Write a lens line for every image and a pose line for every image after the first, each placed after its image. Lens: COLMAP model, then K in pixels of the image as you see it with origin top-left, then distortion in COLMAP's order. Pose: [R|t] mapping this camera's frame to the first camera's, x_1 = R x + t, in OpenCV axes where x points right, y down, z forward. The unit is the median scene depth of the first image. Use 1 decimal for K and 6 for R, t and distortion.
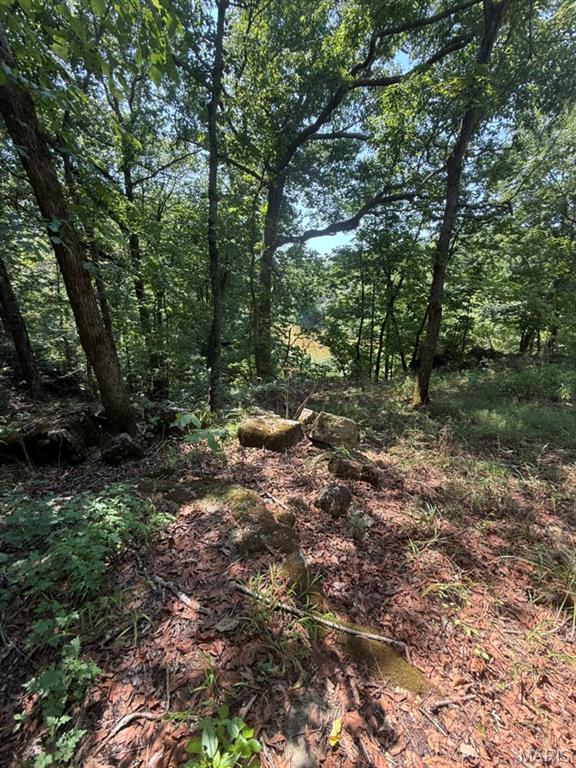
lens RADIAL K [[306.9, 0, 288.5], [0, 306.9, 381.0], [0, 0, 1]] dist [0.001030, -0.000405]
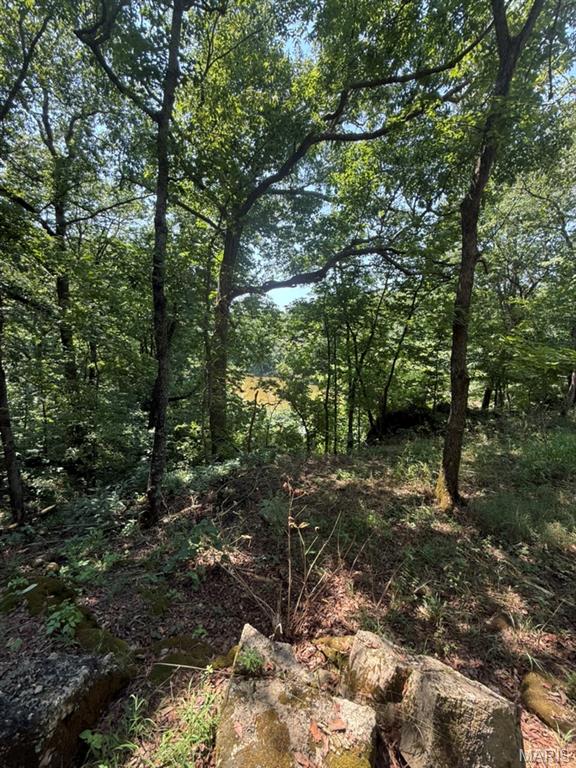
lens RADIAL K [[306.9, 0, 288.5], [0, 306.9, 381.0], [0, 0, 1]] dist [0.001030, -0.000405]
pose [[0.986496, -0.009760, 0.163493, -0.038689], [0.034005, 0.988677, -0.146158, -0.069325], [-0.160215, 0.149744, 0.975658, 0.166939]]
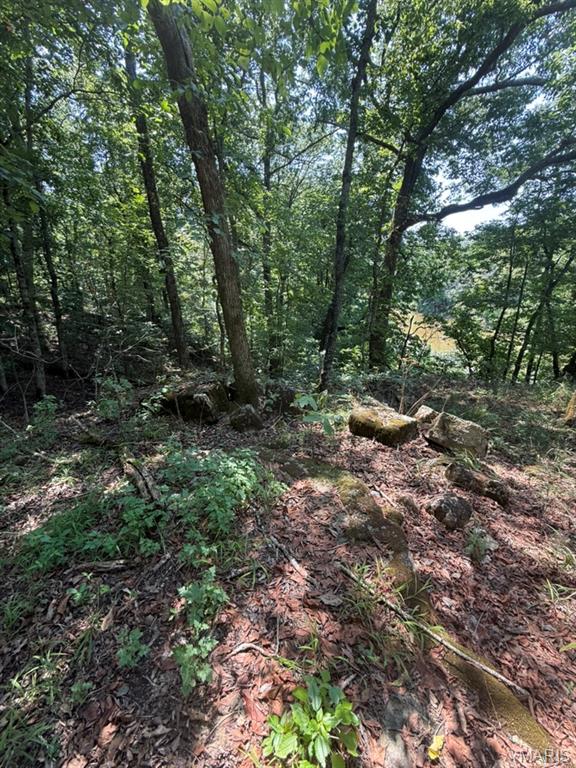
lens RADIAL K [[306.9, 0, 288.5], [0, 306.9, 381.0], [0, 0, 1]] dist [0.001030, -0.000405]
pose [[0.933865, 0.117047, -0.337928, -0.007013], [-0.100630, 0.992748, 0.065764, -0.001247], [0.343175, -0.027409, 0.938872, -0.002676]]
